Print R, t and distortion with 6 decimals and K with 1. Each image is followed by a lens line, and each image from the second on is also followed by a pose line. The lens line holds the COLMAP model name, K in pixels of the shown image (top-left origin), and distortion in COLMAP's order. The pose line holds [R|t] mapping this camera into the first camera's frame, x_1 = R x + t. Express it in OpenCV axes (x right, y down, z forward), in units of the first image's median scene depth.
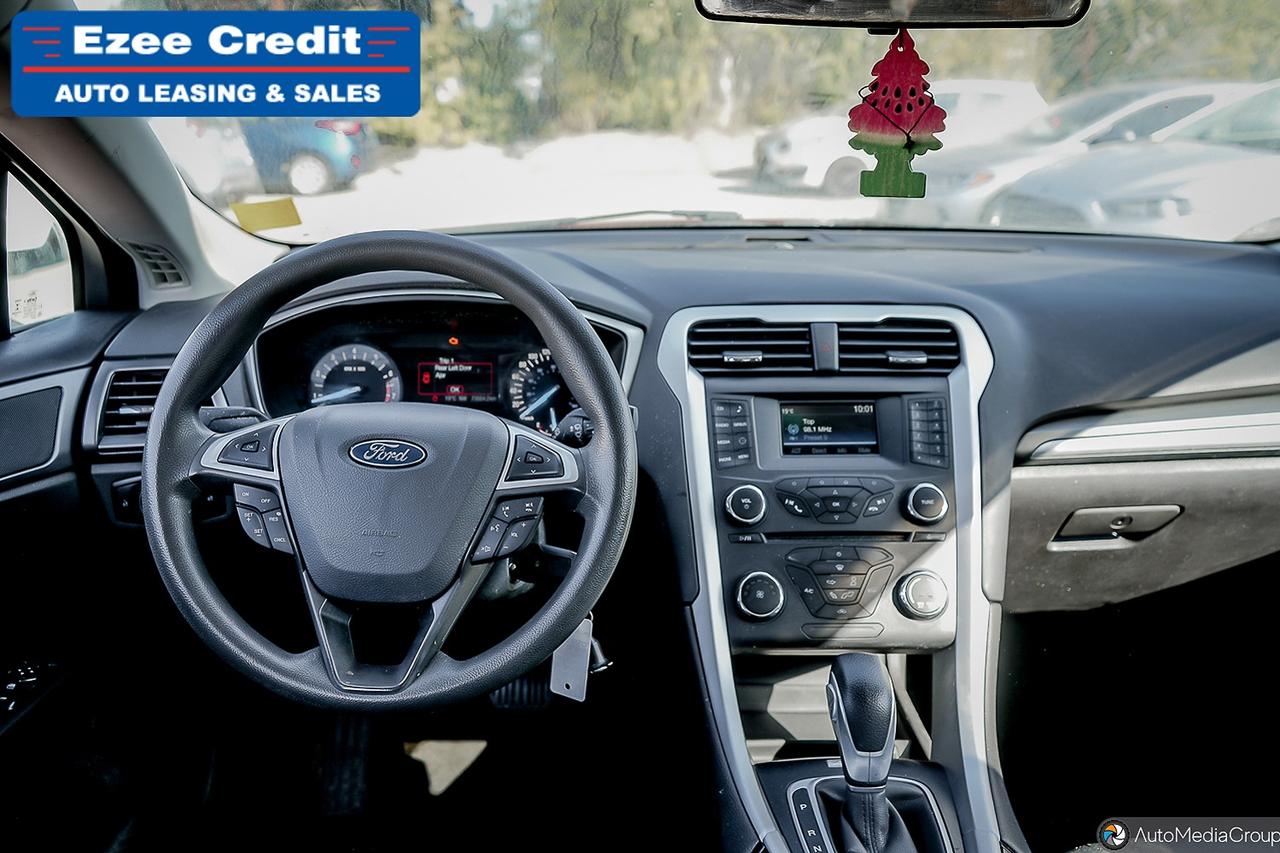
lens RADIAL K [[1016.1, 0, 633.9], [0, 1016.1, 427.6], [0, 0, 1]] dist [-0.014717, 0.015431]
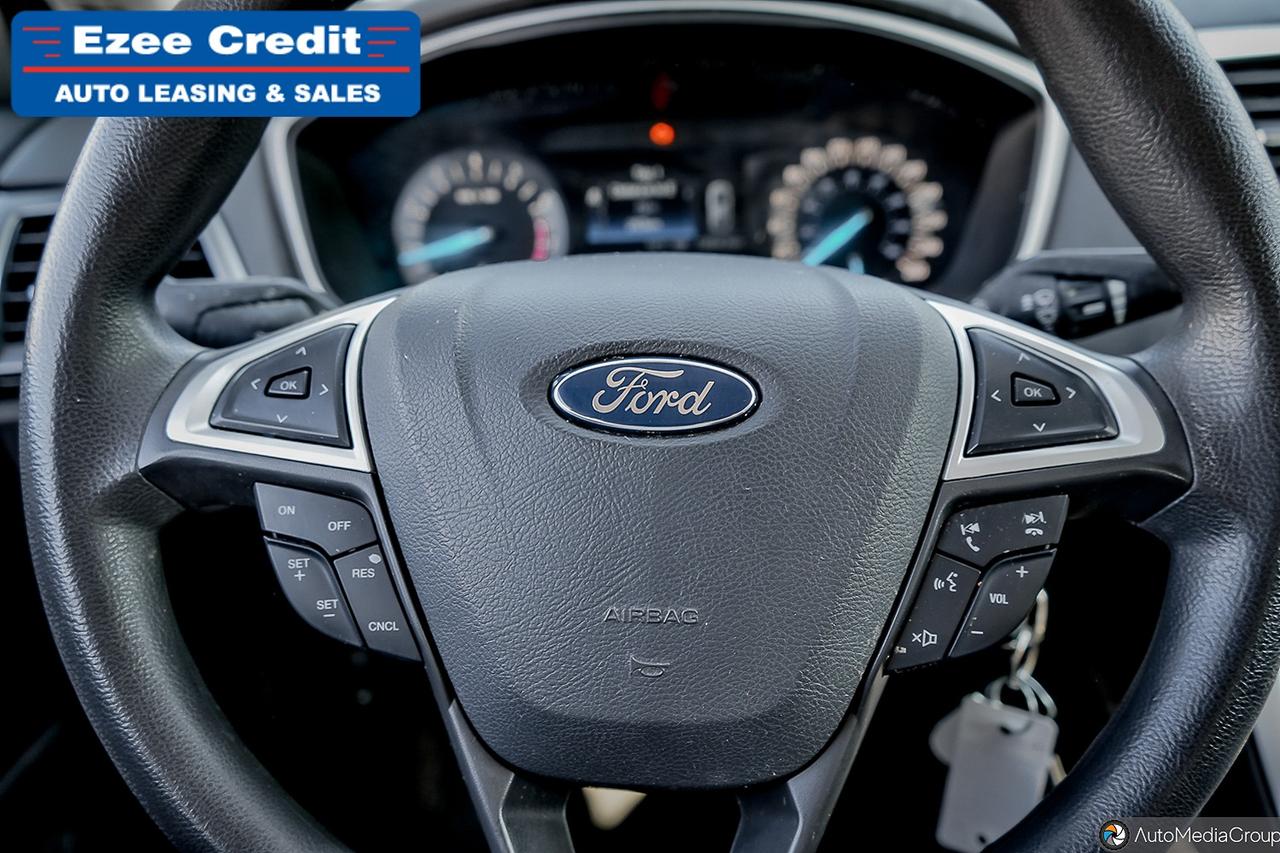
lens RADIAL K [[1016.1, 0, 637.7], [0, 1016.1, 419.8], [0, 0, 1]] dist [-0.014717, 0.015431]
pose [[0.998022, -0.029929, -0.055281, -0.184095], [0.037404, 0.989508, 0.139554, -0.013947], [0.050525, -0.141346, 0.988670, 0.510235]]
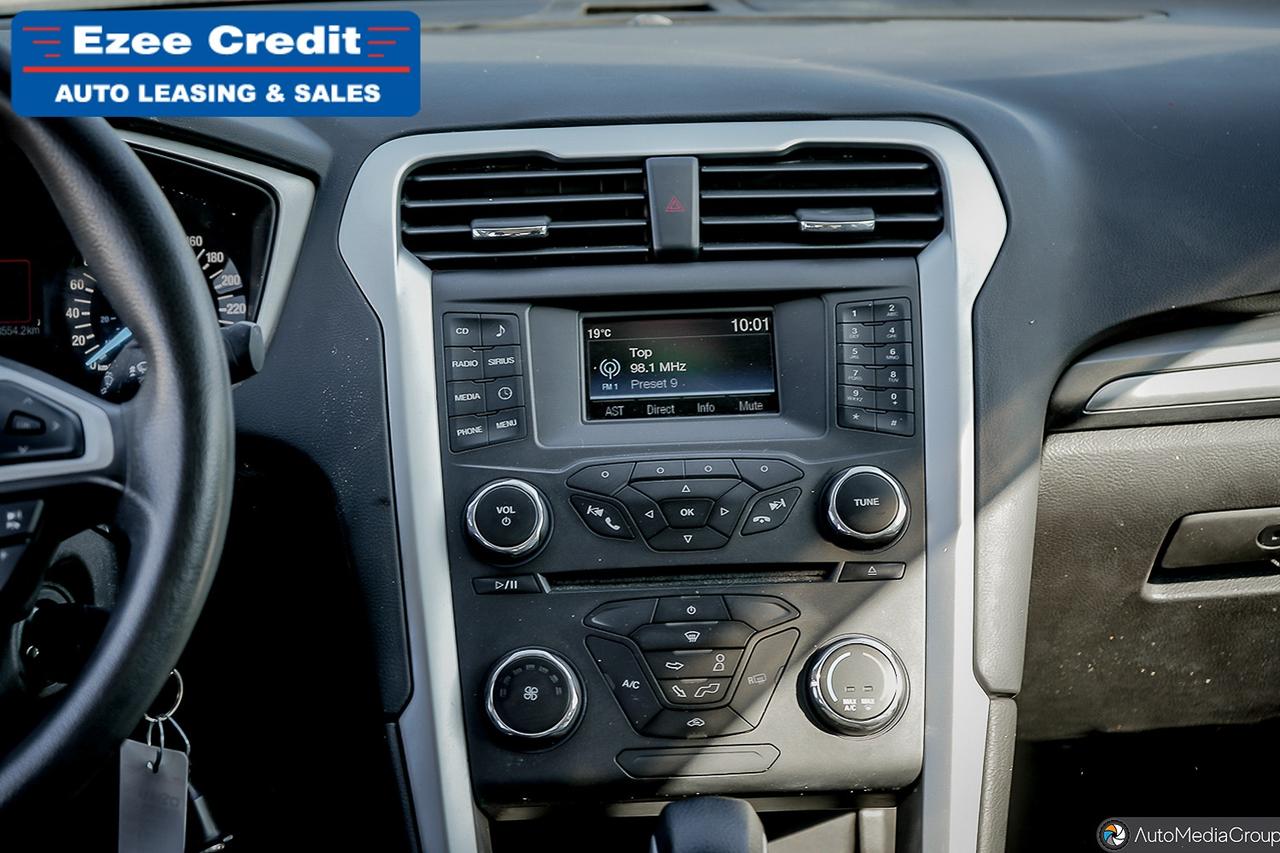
lens RADIAL K [[2084.4, 0, 636.9], [0, 2084.4, 439.8], [0, 0, 1]] dist [-0.031605, 0.000000]
pose [[0.999381, -0.028498, 0.020615, 0.150745], [0.028560, 0.999588, -0.002701, 0.040811], [-0.020529, 0.003288, 0.999784, -0.031323]]
